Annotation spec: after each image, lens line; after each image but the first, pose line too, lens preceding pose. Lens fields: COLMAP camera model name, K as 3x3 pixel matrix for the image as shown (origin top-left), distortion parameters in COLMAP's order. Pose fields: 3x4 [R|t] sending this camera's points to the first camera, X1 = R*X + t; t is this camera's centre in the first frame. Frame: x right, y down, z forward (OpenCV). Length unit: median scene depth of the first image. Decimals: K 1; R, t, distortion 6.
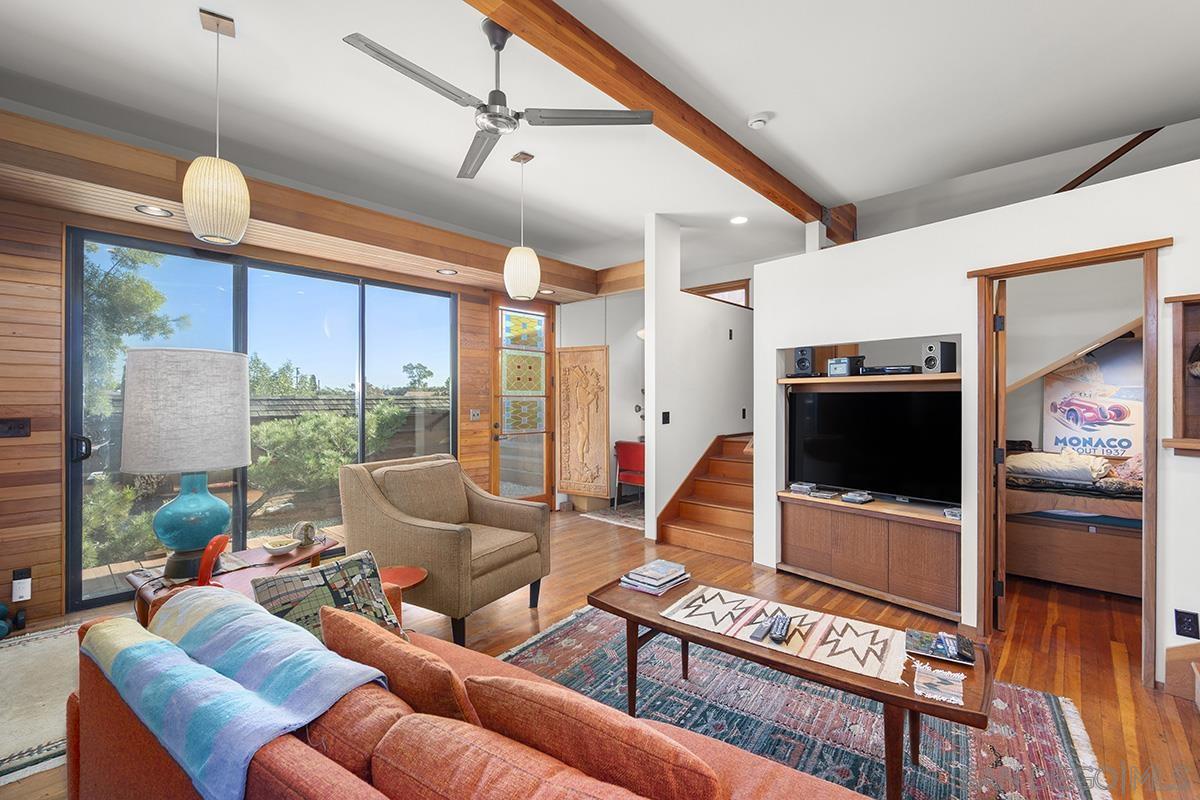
lens RADIAL K [[495.9, 0, 599.4], [0, 495.9, 398.1], [0, 0, 1]] dist [0.000477, -0.000906]
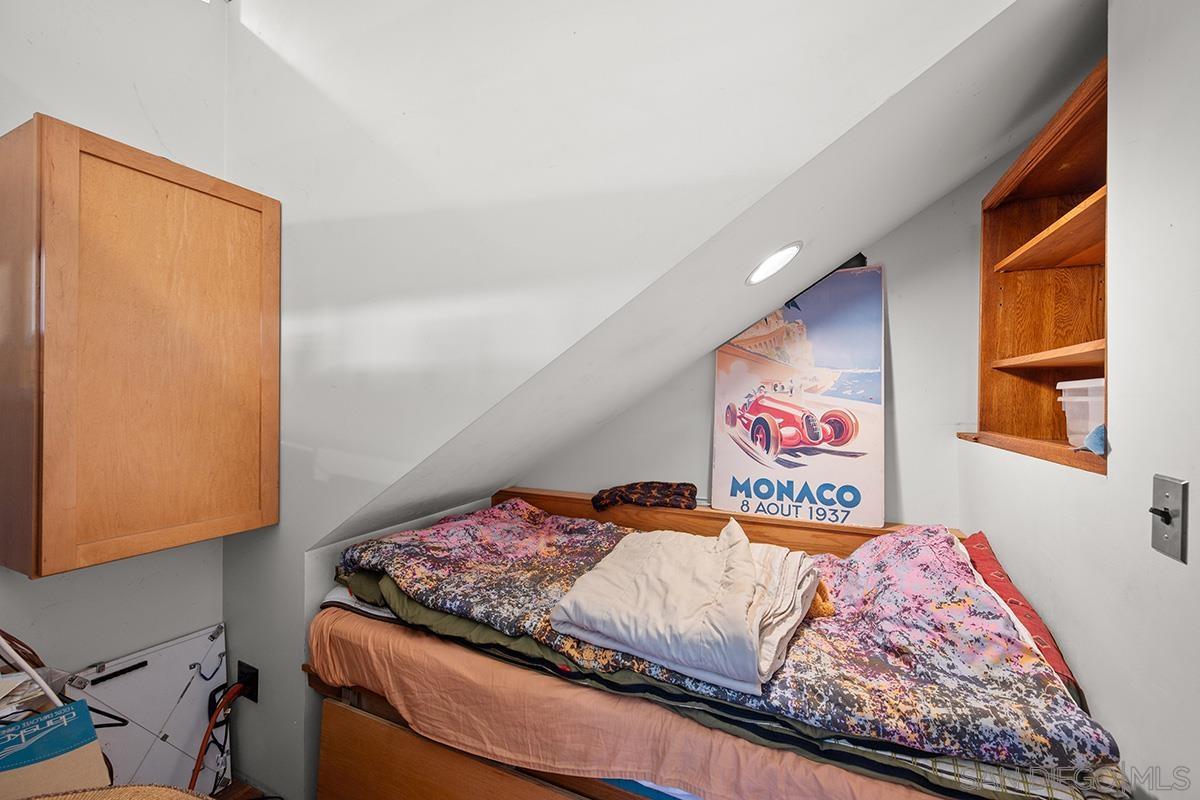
lens RADIAL K [[486.7, 0, 581.2], [0, 486.7, 398.7], [0, 0, 1]] dist [0.000871, 0.000032]
pose [[0.950605, 0.005182, 0.310360, 0.691335], [-0.005825, 0.999982, 0.001145, 0.003868], [-0.310349, -0.002896, 0.950618, 0.654968]]
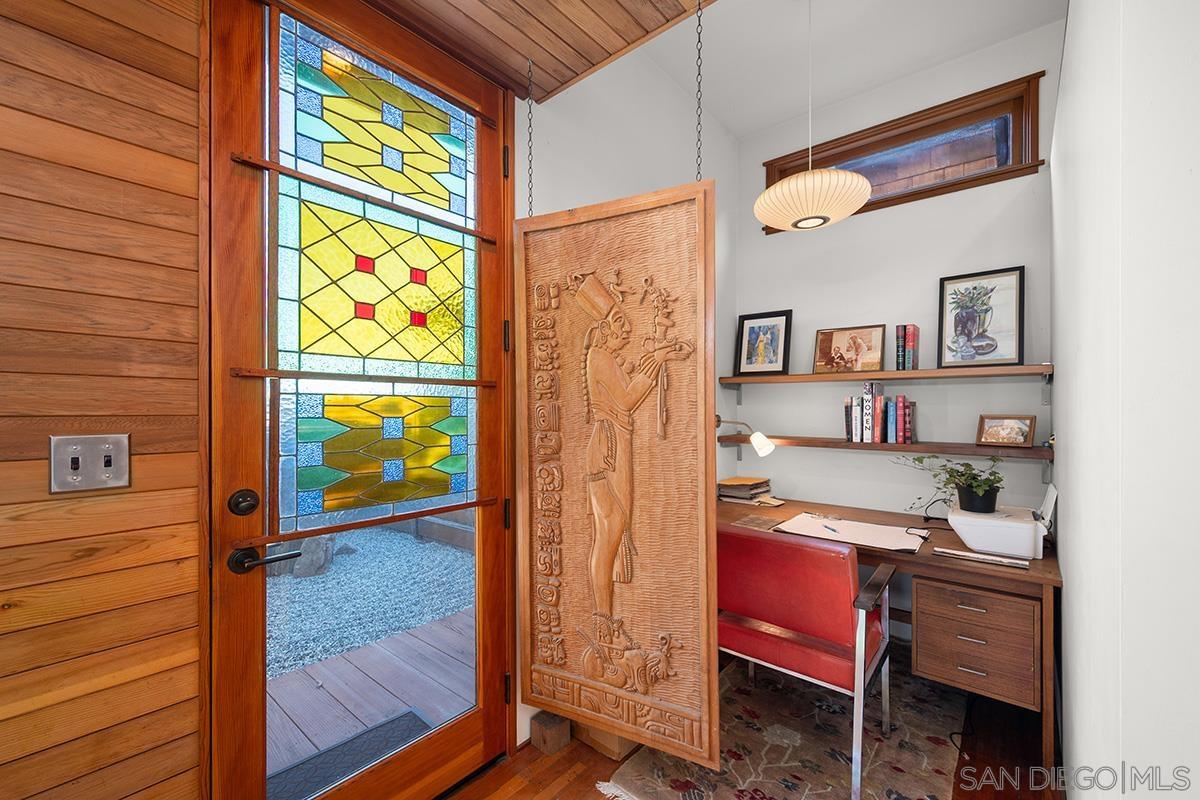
lens RADIAL K [[495.9, 0, 607.8], [0, 495.9, 406.9], [0, 0, 1]] dist [0.000477, -0.000906]
pose [[0.998382, -0.002966, 0.056777, -0.072338], [0.002921, 0.999995, 0.000869, 0.015860], [-0.056780, -0.000702, 0.998386, 1.035995]]
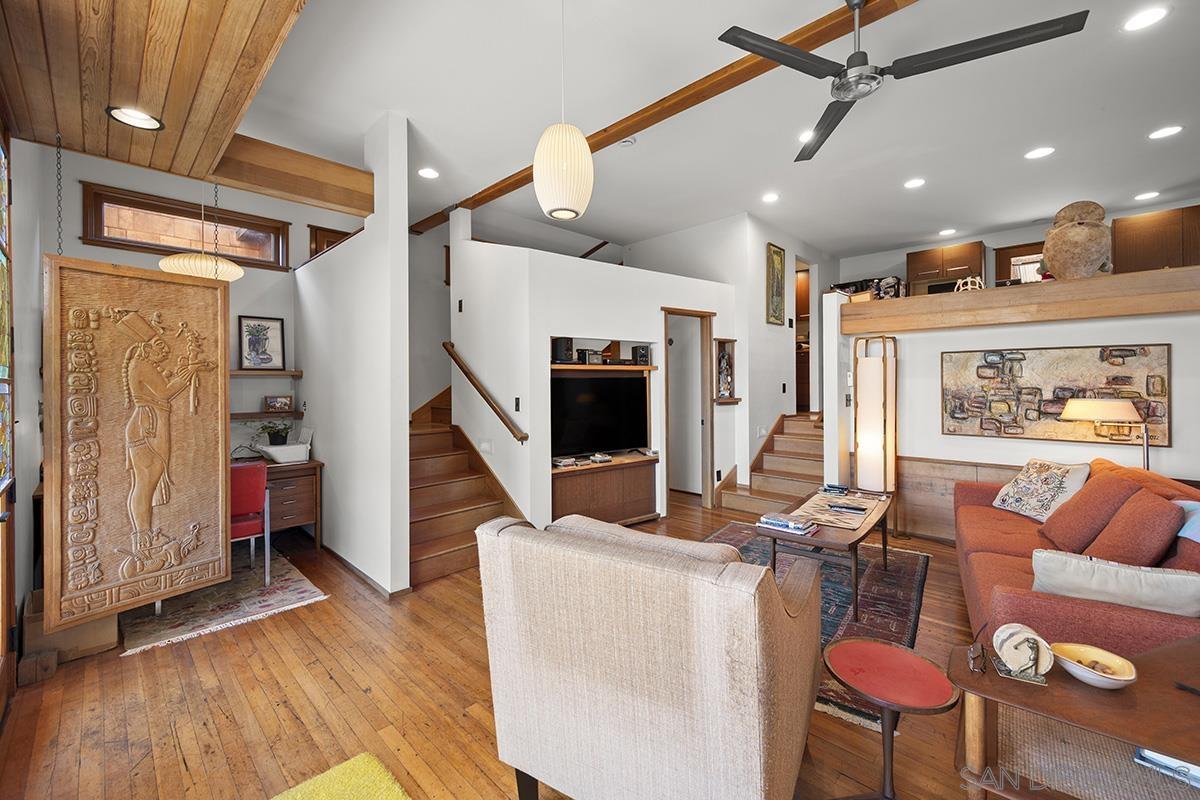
lens RADIAL K [[486.7, 0, 585.5], [0, 486.7, 382.6], [0, 0, 1]] dist [0.000871, 0.000032]
pose [[0.041767, -0.002646, 0.999124, -0.655885], [0.005843, 0.999980, 0.002405, -0.001484], [-0.999110, 0.005737, 0.041781, 0.847886]]
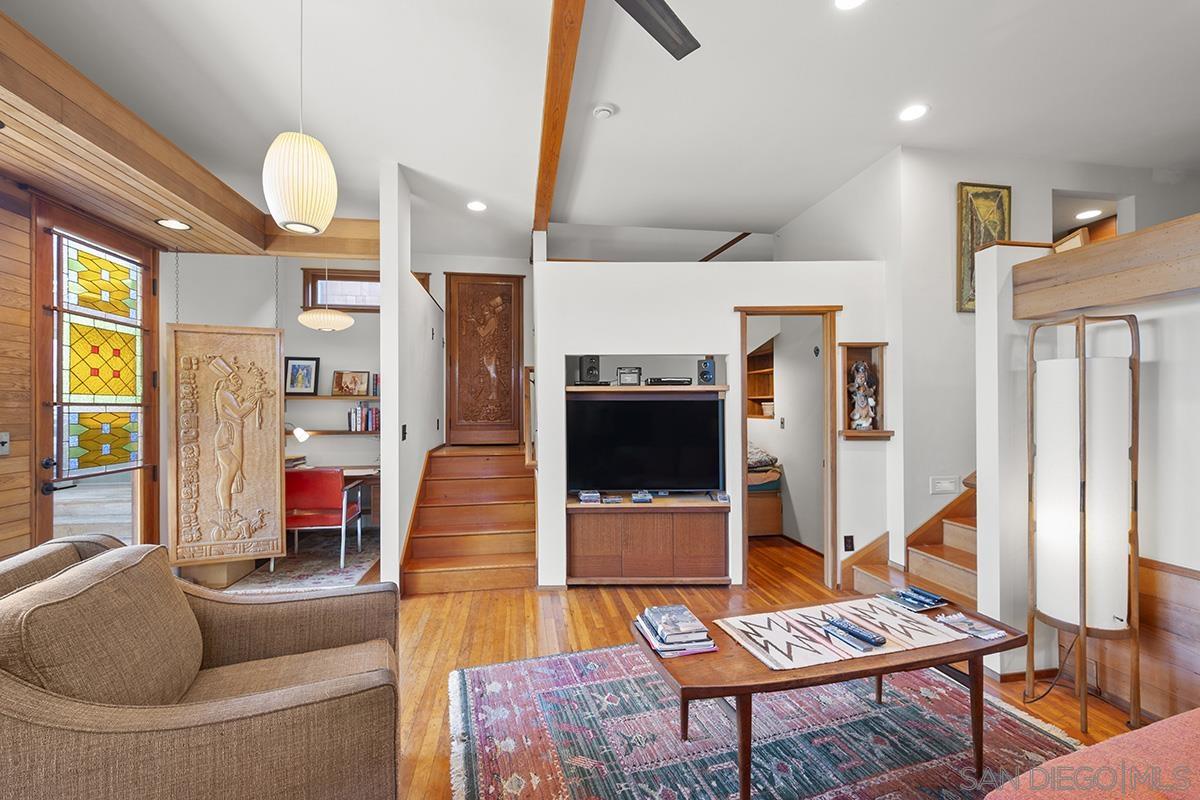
lens RADIAL K [[495.9, 0, 587.2], [0, 495.9, 404.7], [0, 0, 1]] dist [0.000477, -0.000906]
pose [[0.626070, -0.000335, 0.779767, -0.347928], [0.003767, 0.999990, -0.002594, -0.000236], [-0.779758, 0.004561, 0.626064, 0.354612]]
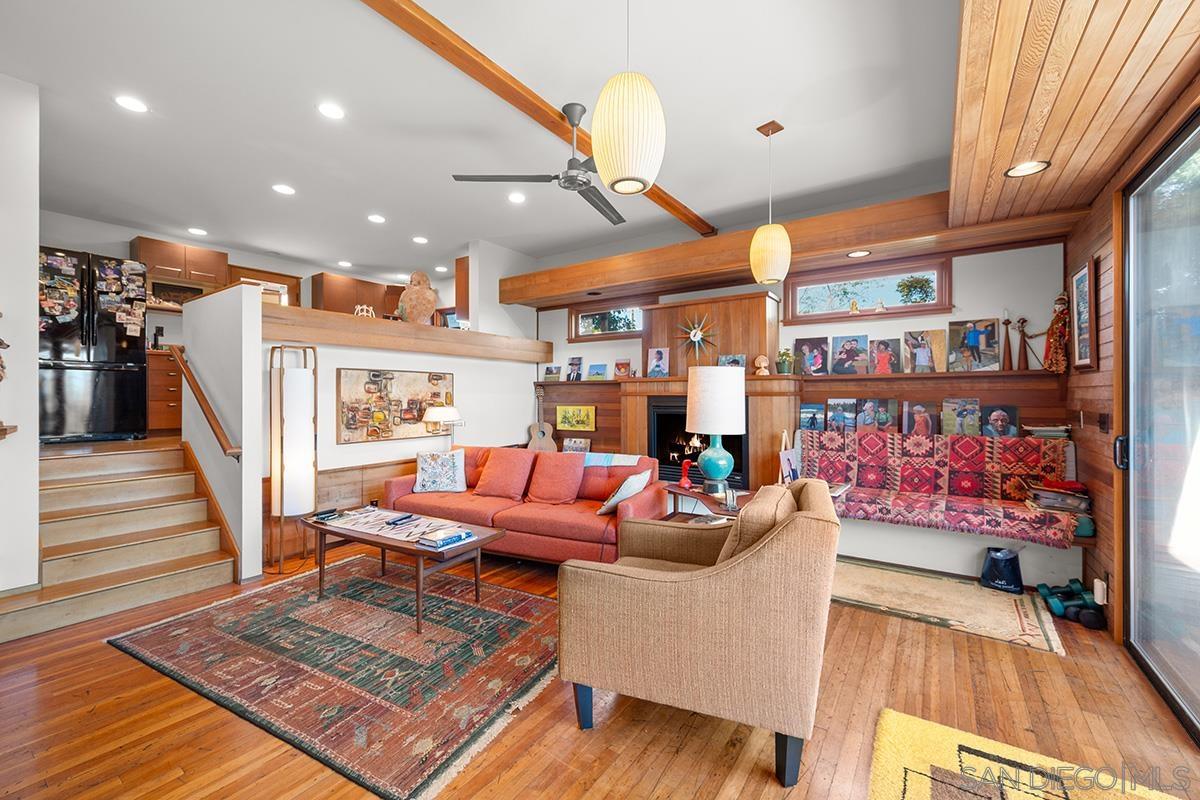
lens RADIAL K [[486.7, 0, 613.0], [0, 486.7, 393.9], [0, 0, 1]] dist [0.000871, 0.000032]
pose [[-0.987166, 0.000321, -0.159696, -0.056486], [0.000411, 1.000000, -0.000530, 0.000355], [0.159695, -0.000589, -0.987166, 1.310701]]
